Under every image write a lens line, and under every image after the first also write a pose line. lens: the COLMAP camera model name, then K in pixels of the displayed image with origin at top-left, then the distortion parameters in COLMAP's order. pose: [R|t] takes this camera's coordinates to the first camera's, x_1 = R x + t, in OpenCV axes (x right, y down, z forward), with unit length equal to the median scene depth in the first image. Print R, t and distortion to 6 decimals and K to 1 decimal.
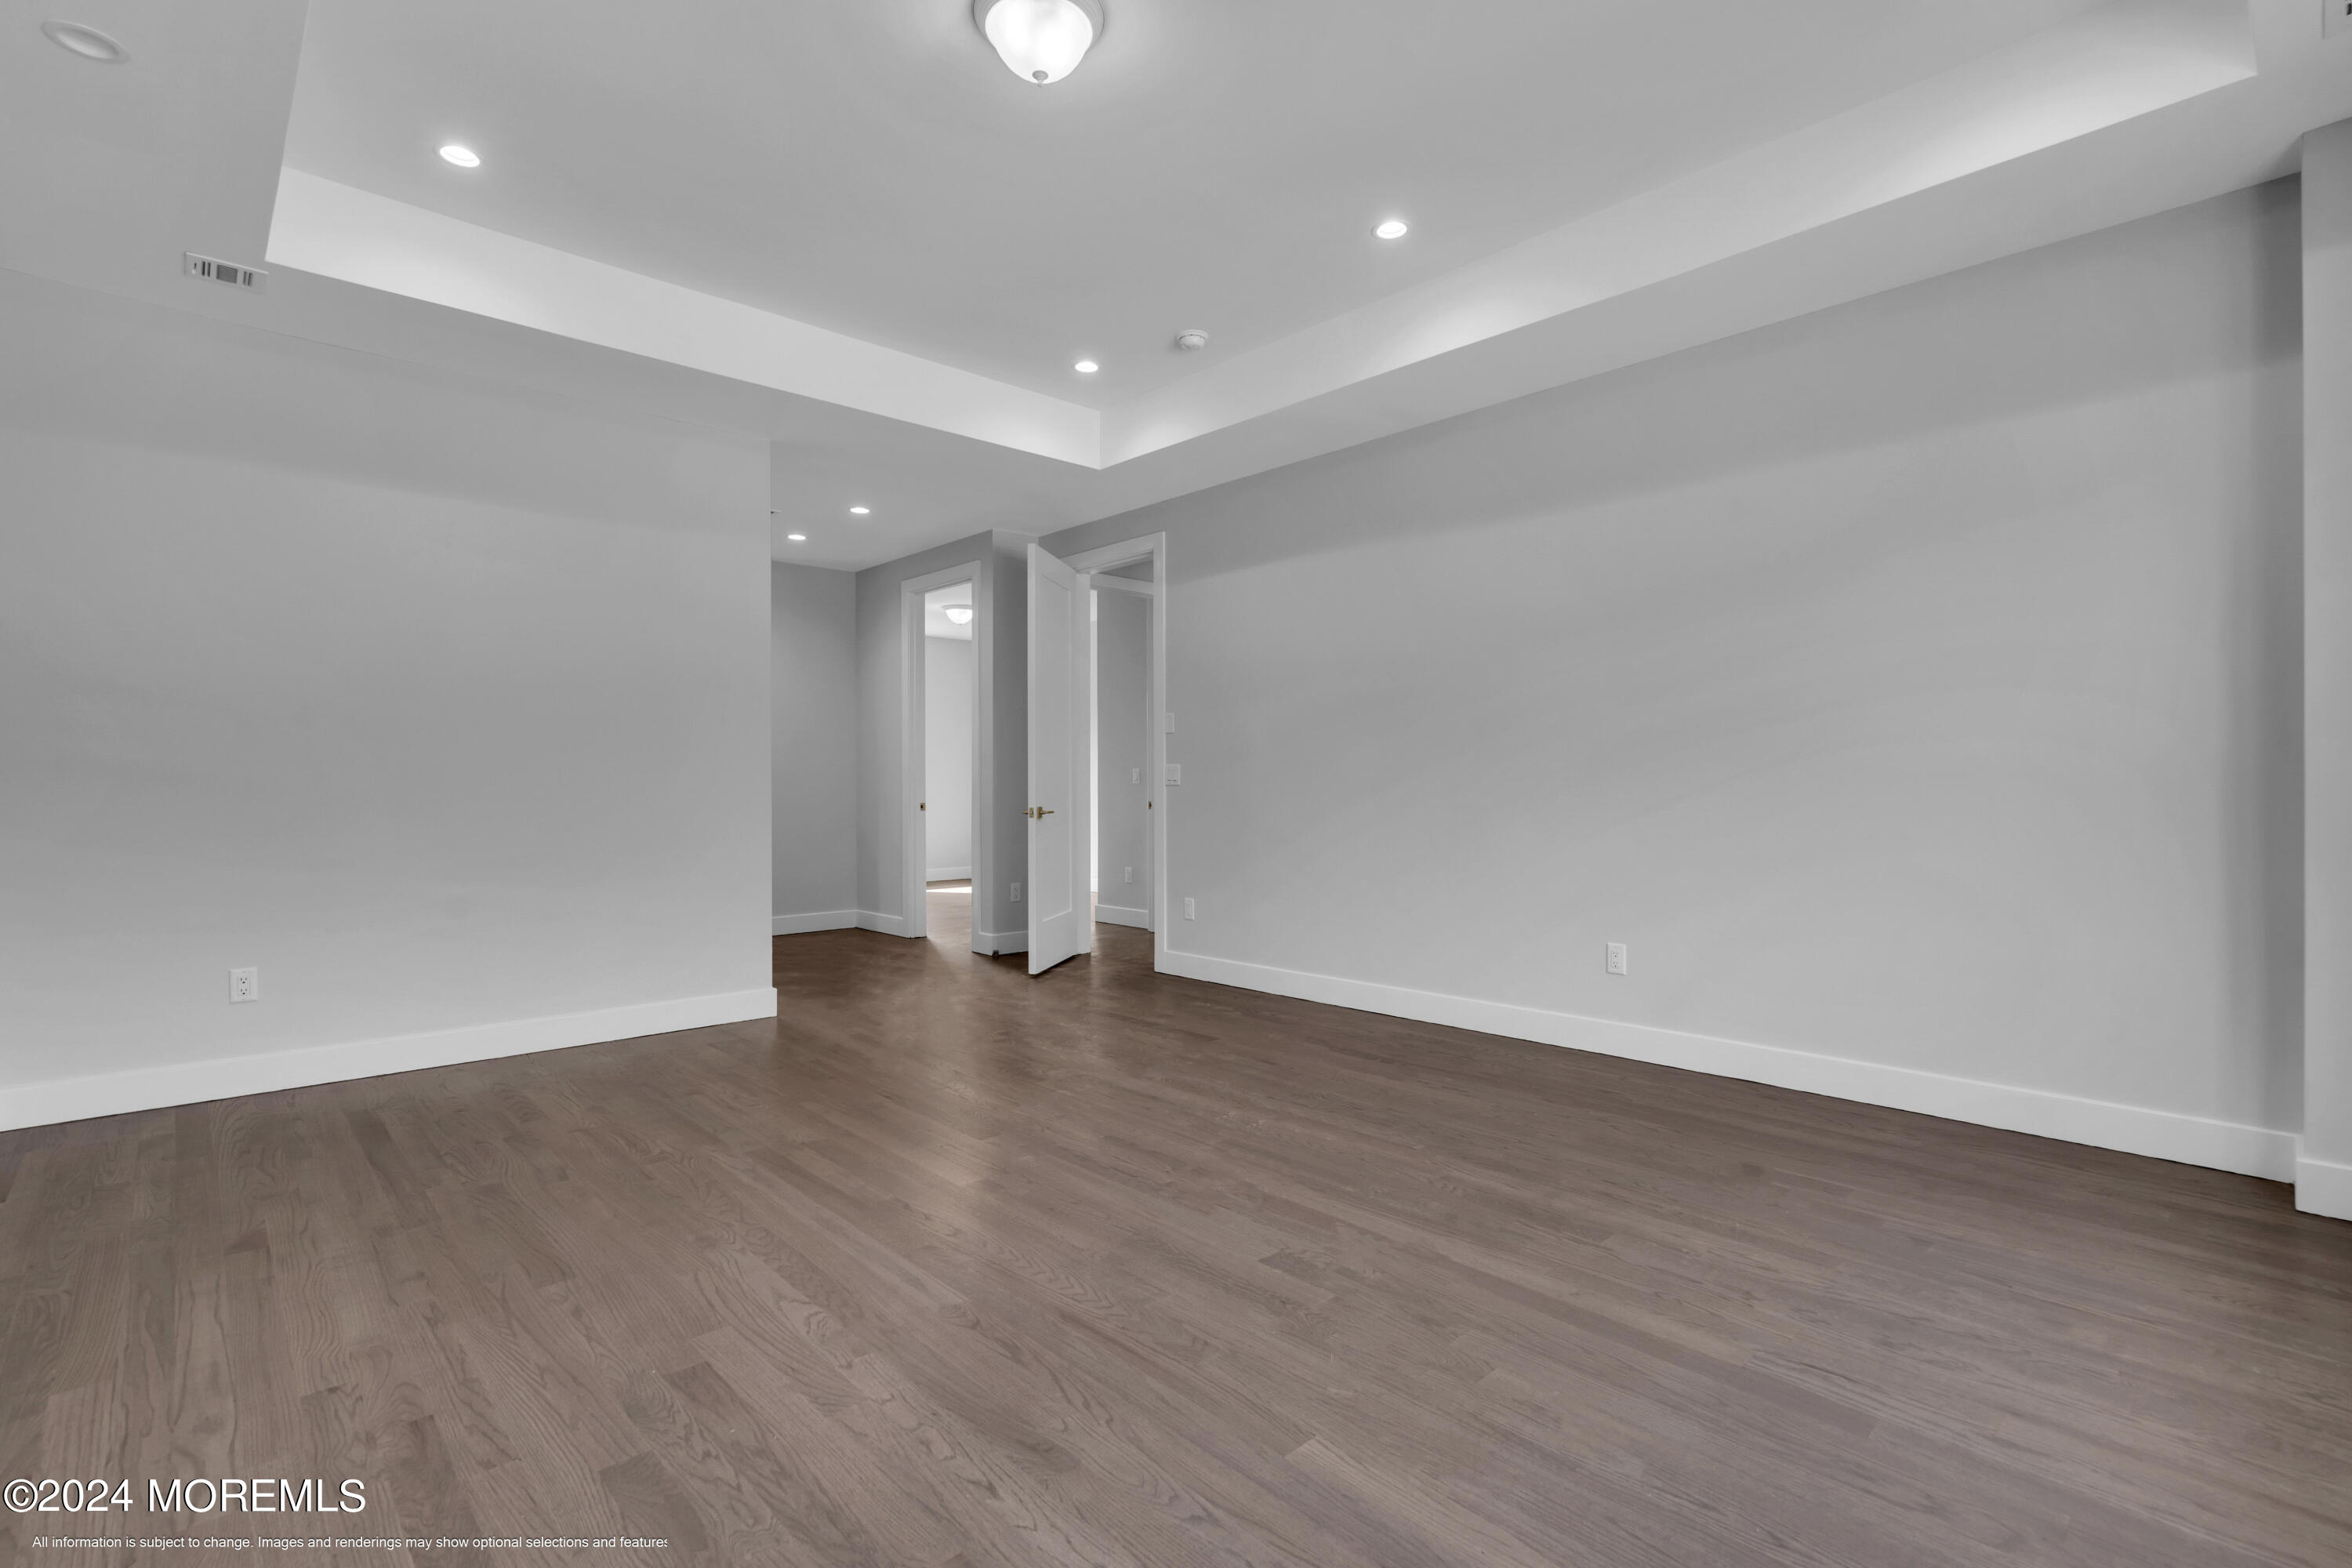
lens RADIAL K [[1073.4, 0, 1170.4], [0, 1073.4, 788.0], [0, 0, 1]] dist [0.000719, -0.000106]
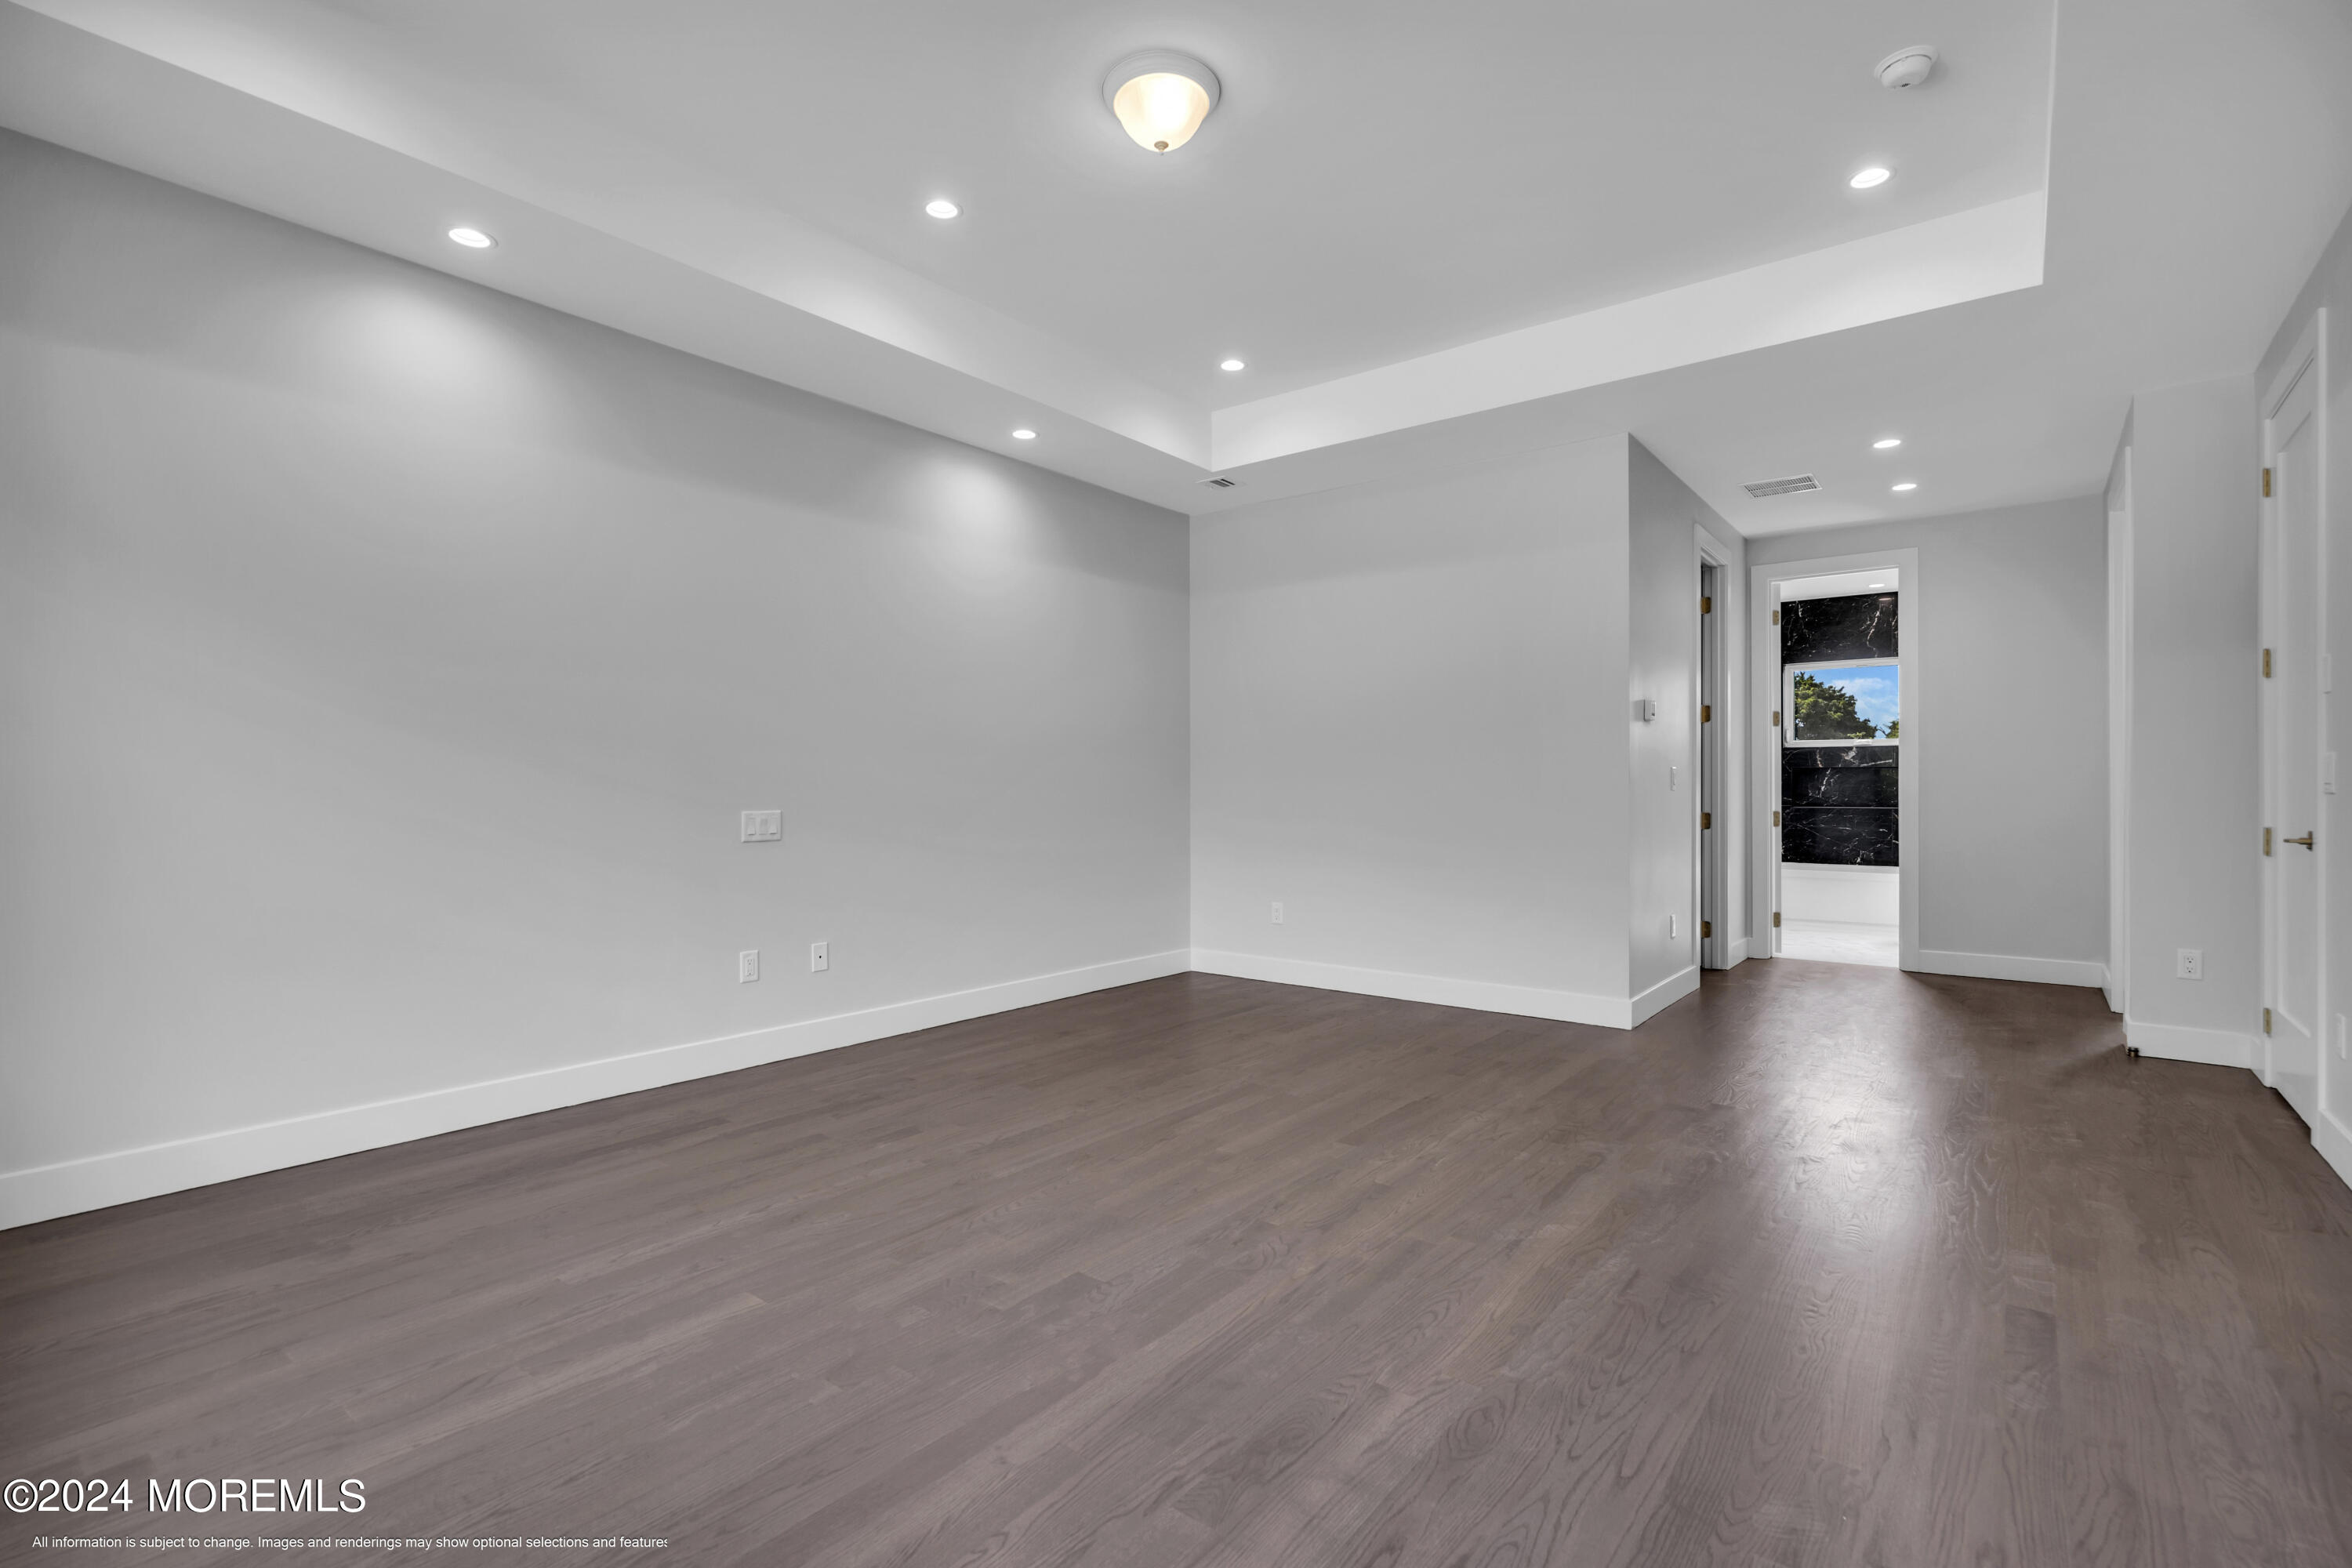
lens RADIAL K [[1073.4, 0, 1170.4], [0, 1073.4, 788.0], [0, 0, 1]] dist [0.000719, -0.000106]
pose [[0.150782, 0.000577, -0.988567, 1.019371], [-0.001651, 0.999999, 0.000332, -0.003621], [0.988566, 0.001582, 0.150782, 0.893034]]
